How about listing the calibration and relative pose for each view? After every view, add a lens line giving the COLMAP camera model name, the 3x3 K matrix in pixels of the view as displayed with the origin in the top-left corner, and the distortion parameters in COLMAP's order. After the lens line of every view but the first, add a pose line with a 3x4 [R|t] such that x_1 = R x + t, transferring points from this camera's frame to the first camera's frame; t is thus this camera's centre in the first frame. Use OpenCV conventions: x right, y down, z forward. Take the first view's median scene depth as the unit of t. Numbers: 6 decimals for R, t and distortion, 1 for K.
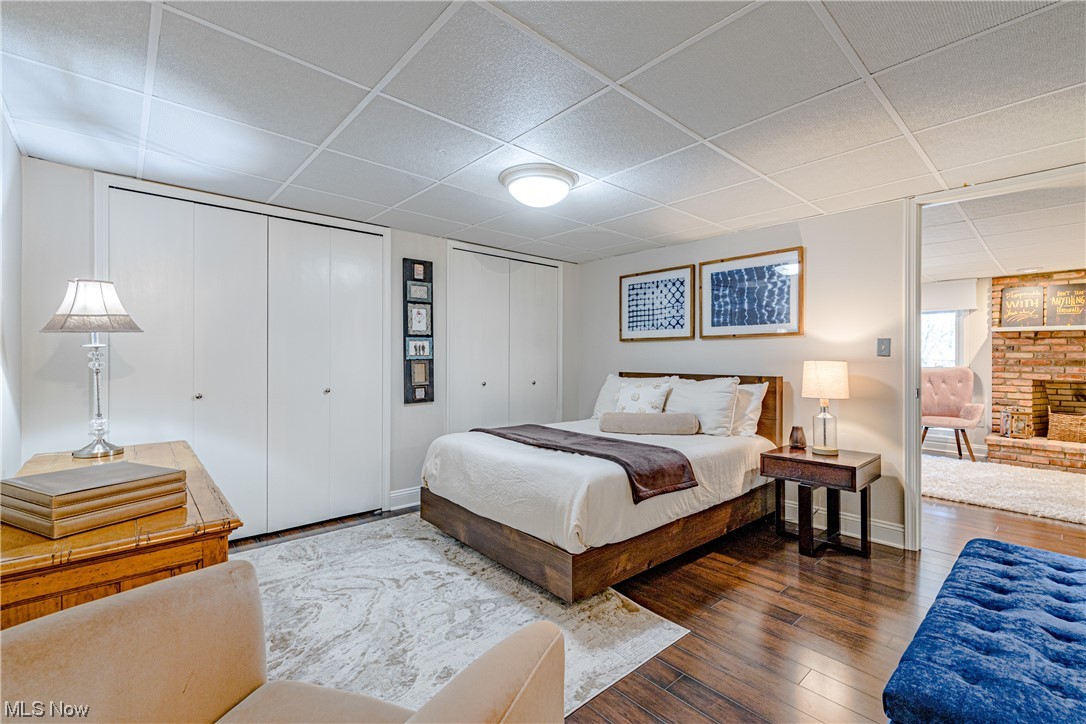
lens RADIAL K [[477.0, 0, 538.0], [0, 477.0, 358.4], [0, 0, 1]] dist [-0.001054, 0.000741]
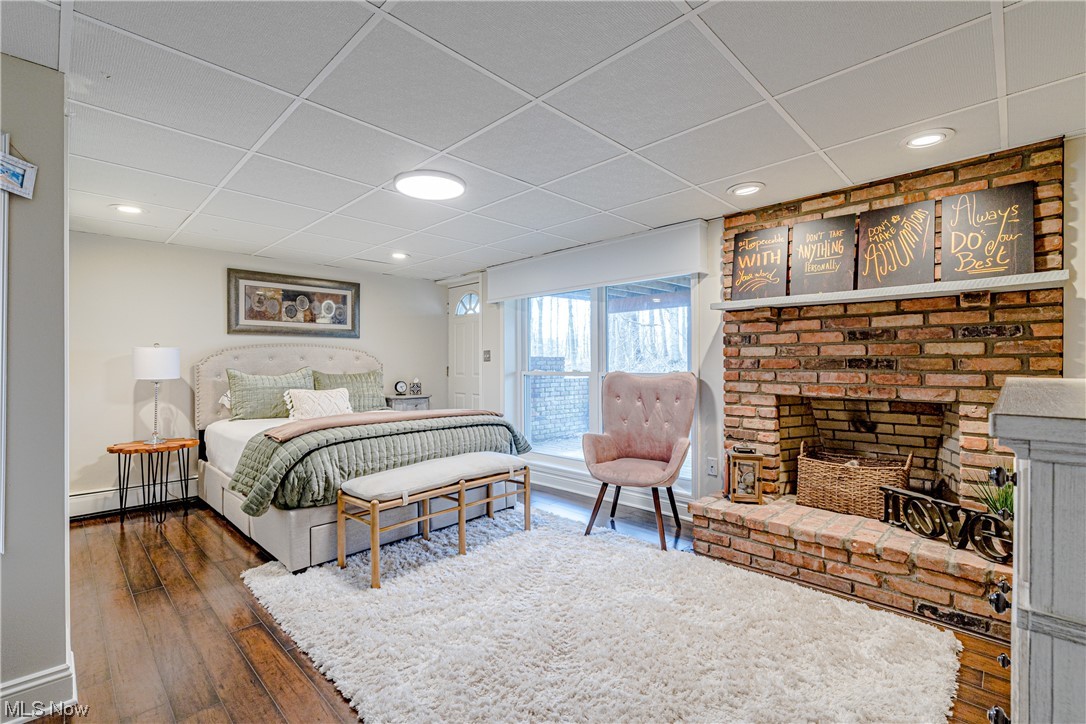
lens RADIAL K [[477.0, 0, 548.9], [0, 477.0, 365.9], [0, 0, 1]] dist [-0.001054, 0.000741]
pose [[0.996974, -0.002862, 0.077677, 0.726121], [0.003045, 0.999993, -0.002239, 0.011131], [-0.077670, 0.002469, 0.996976, 0.462272]]
